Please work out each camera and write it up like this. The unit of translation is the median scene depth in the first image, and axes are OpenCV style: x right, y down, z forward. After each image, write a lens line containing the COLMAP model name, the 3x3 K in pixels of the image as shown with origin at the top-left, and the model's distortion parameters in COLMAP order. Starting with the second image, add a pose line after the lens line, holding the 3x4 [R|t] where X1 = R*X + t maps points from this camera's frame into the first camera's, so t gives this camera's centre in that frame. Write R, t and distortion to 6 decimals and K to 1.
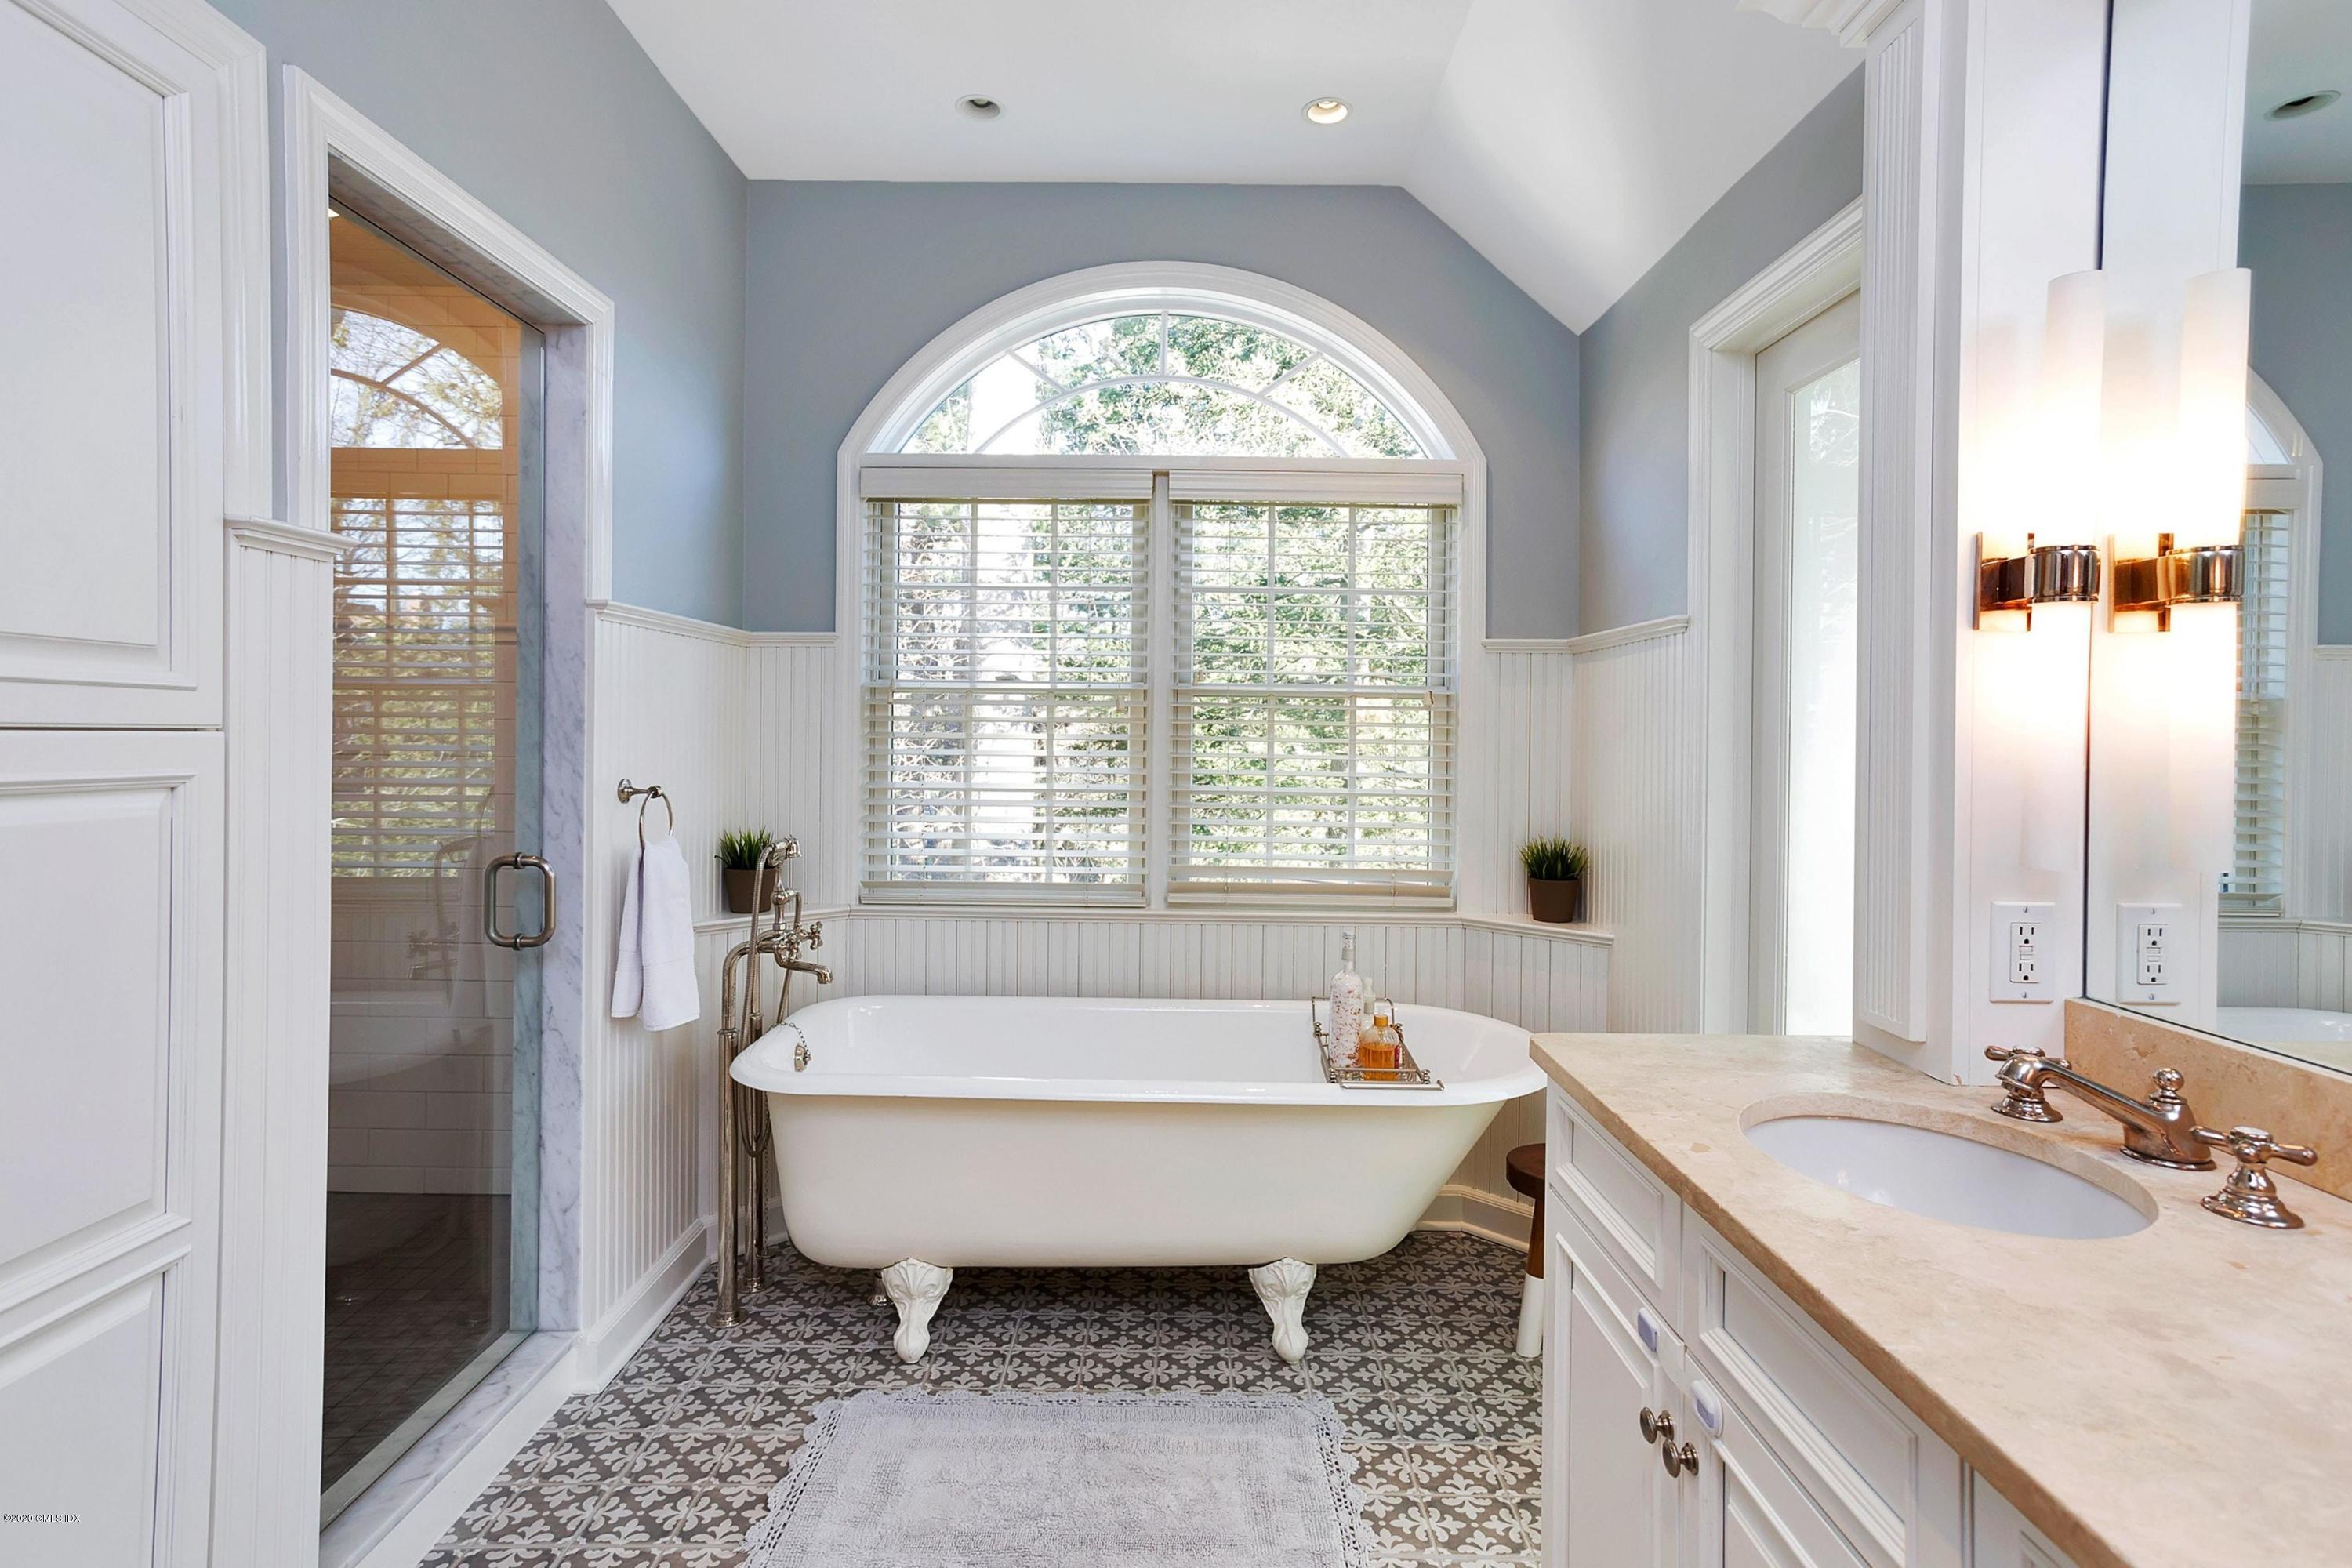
lens RADIAL K [[1257.8, 0, 1134.6], [0, 1257.8, 754.5], [0, 0, 1]] dist [-0.006131, 0.012993]
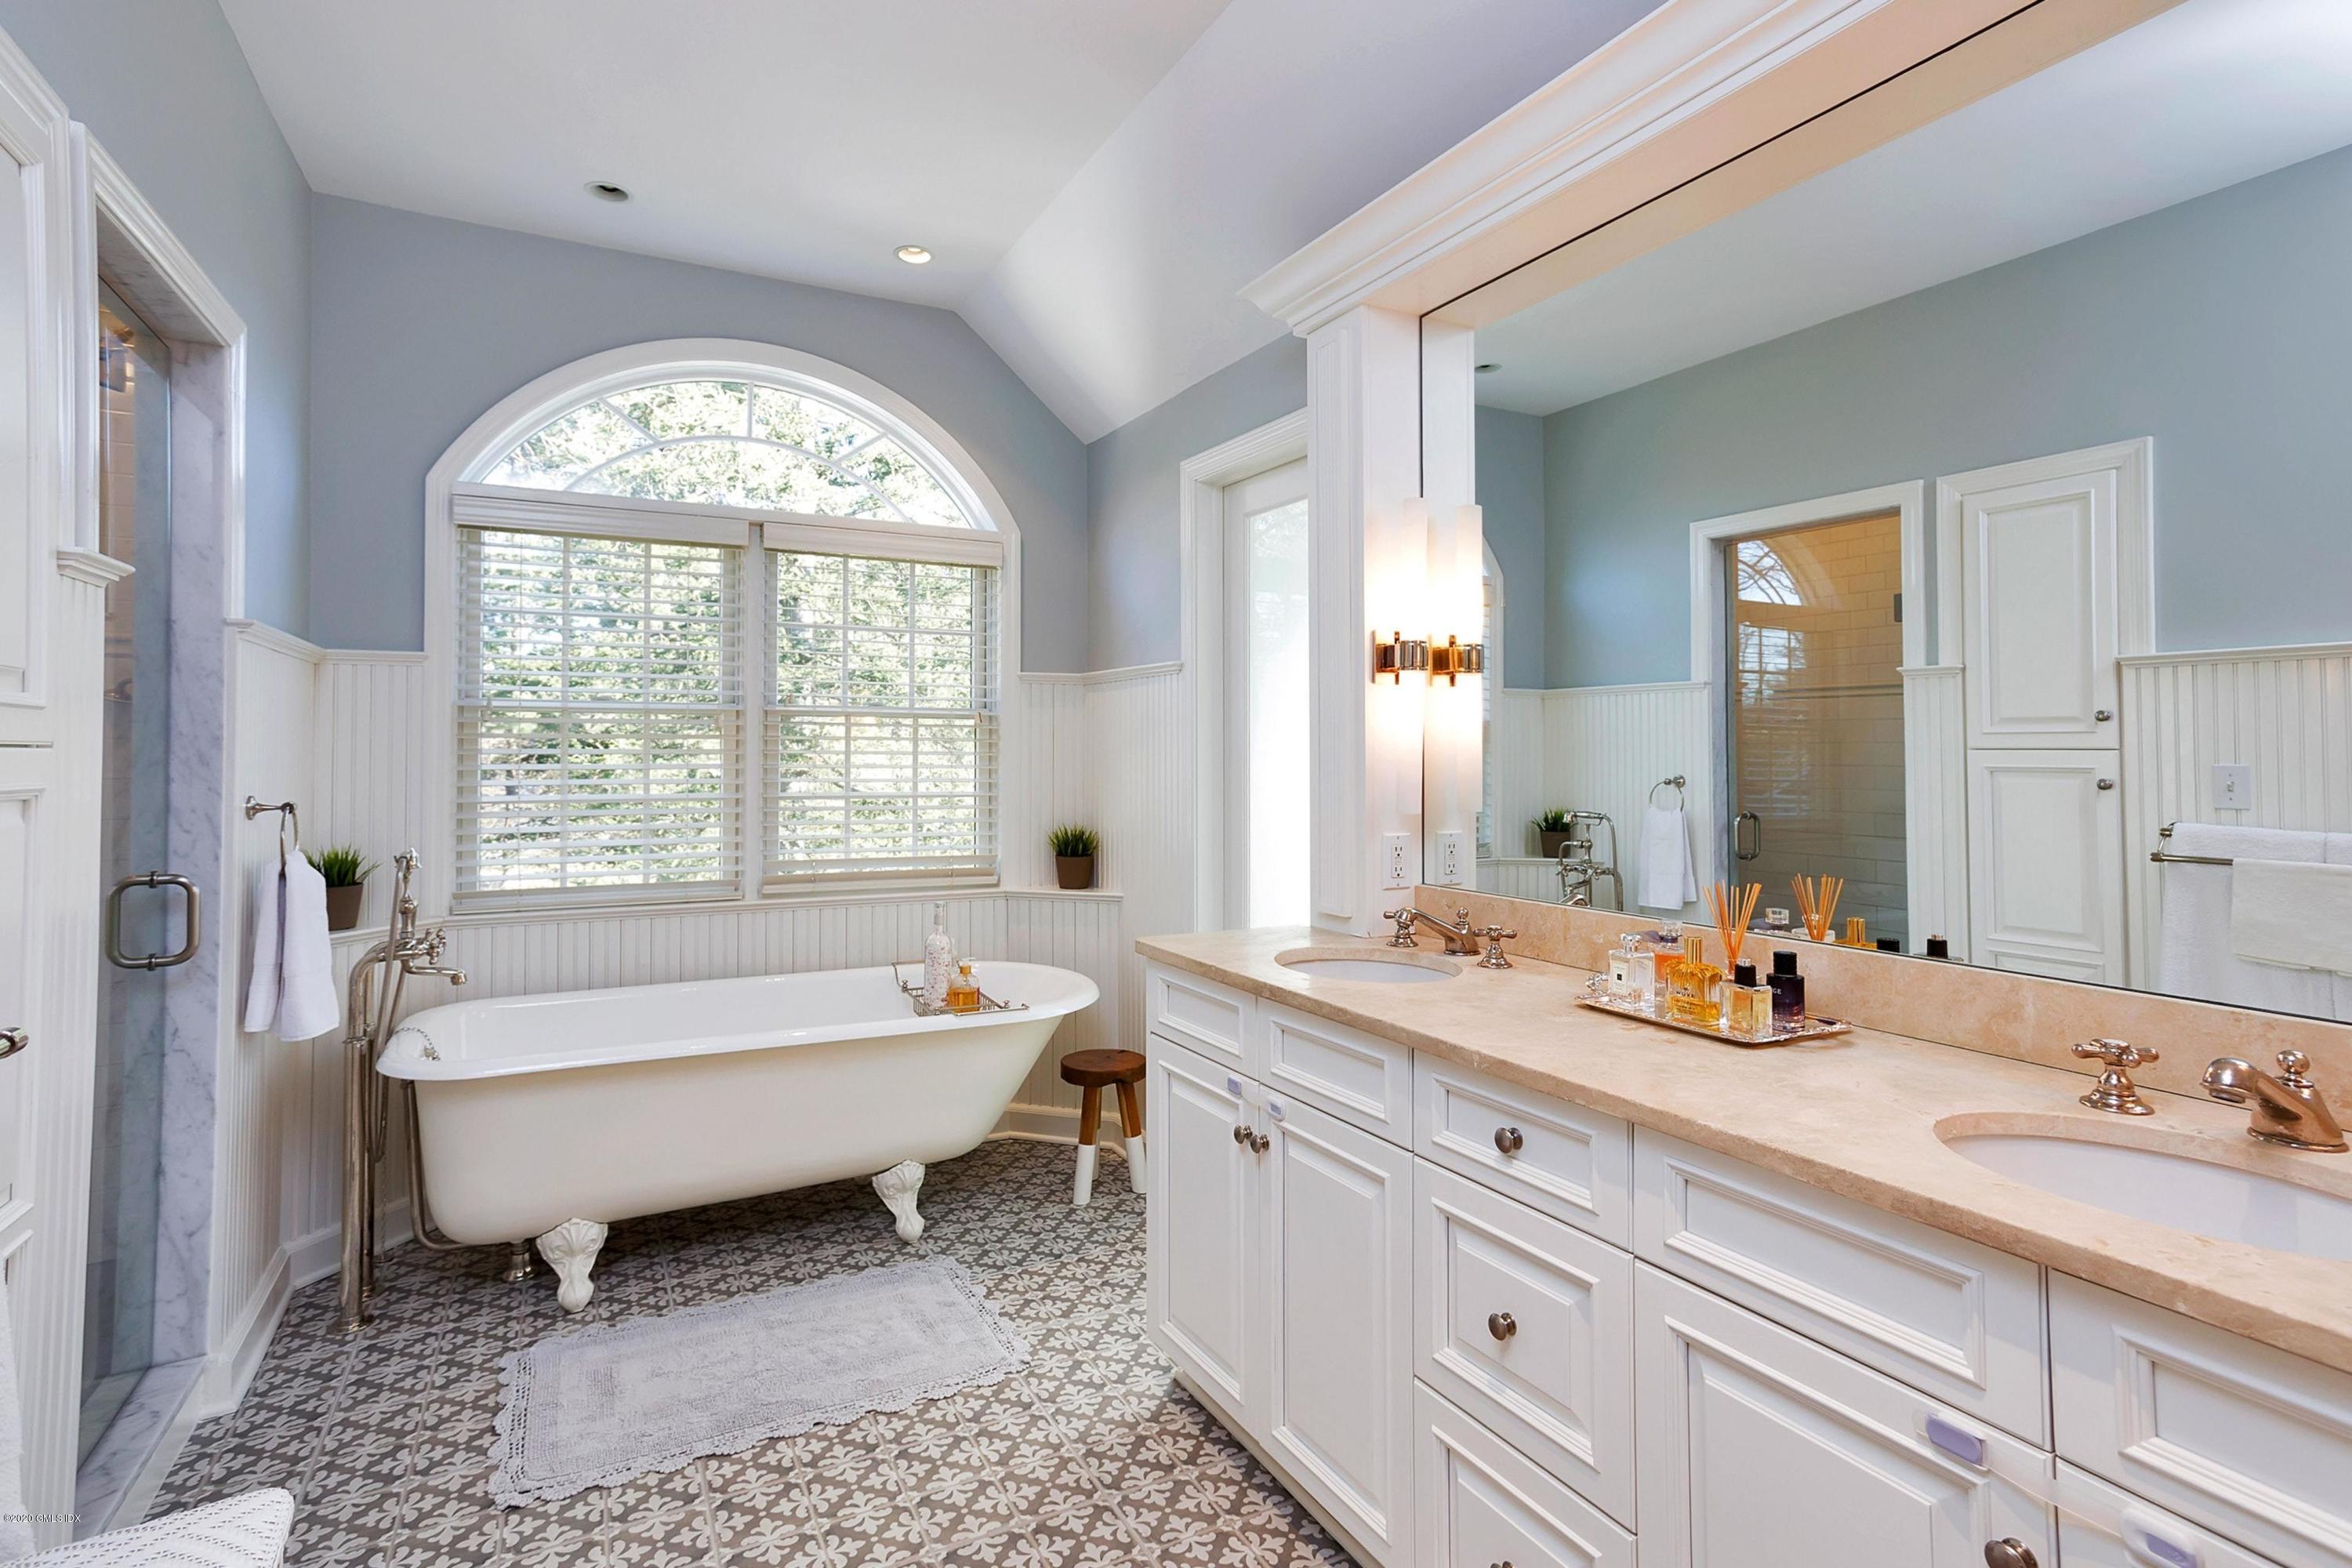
lens RADIAL K [[1257.8, 0, 1169.8], [0, 1257.8, 760.5], [0, 0, 1]] dist [-0.006131, 0.012993]
pose [[0.877550, -0.012890, 0.479311, -0.246451], [0.016850, 0.999850, -0.003962, 0.007463], [-0.479189, 0.011554, 0.877636, -0.240926]]
